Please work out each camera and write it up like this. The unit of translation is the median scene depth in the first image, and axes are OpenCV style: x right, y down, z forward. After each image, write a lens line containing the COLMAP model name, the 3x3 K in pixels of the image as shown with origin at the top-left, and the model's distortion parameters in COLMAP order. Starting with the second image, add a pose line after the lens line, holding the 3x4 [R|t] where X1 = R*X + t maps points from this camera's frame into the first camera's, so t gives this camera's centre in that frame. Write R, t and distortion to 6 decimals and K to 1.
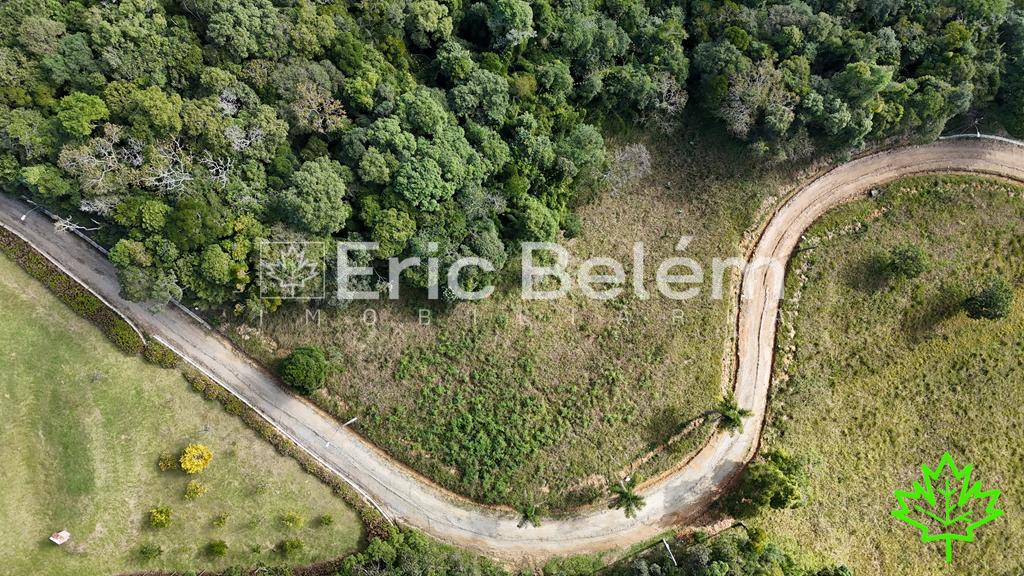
lens RADIAL K [[734.2, 0, 510.8], [0, 734.2, 287.6], [0, 0, 1]] dist [-0.009334, -0.001573]
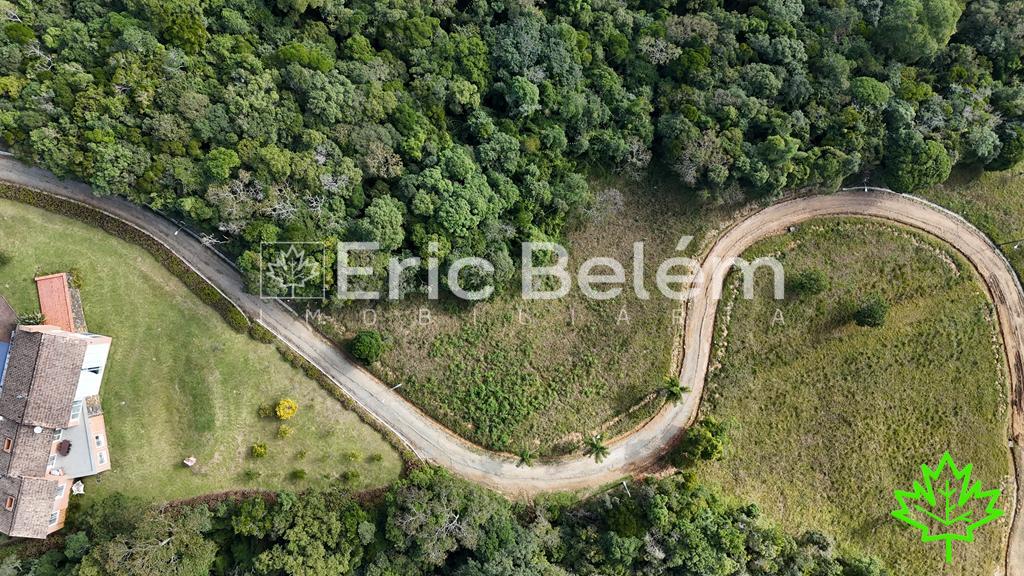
lens RADIAL K [[734.2, 0, 514.7], [0, 734.2, 288.6], [0, 0, 1]] dist [-0.009334, -0.001573]
pose [[0.999455, 0.031270, 0.010595, -0.018227], [-0.031282, 0.999510, 0.000970, -0.008287], [-0.010559, -0.001301, 0.999943, -0.362832]]
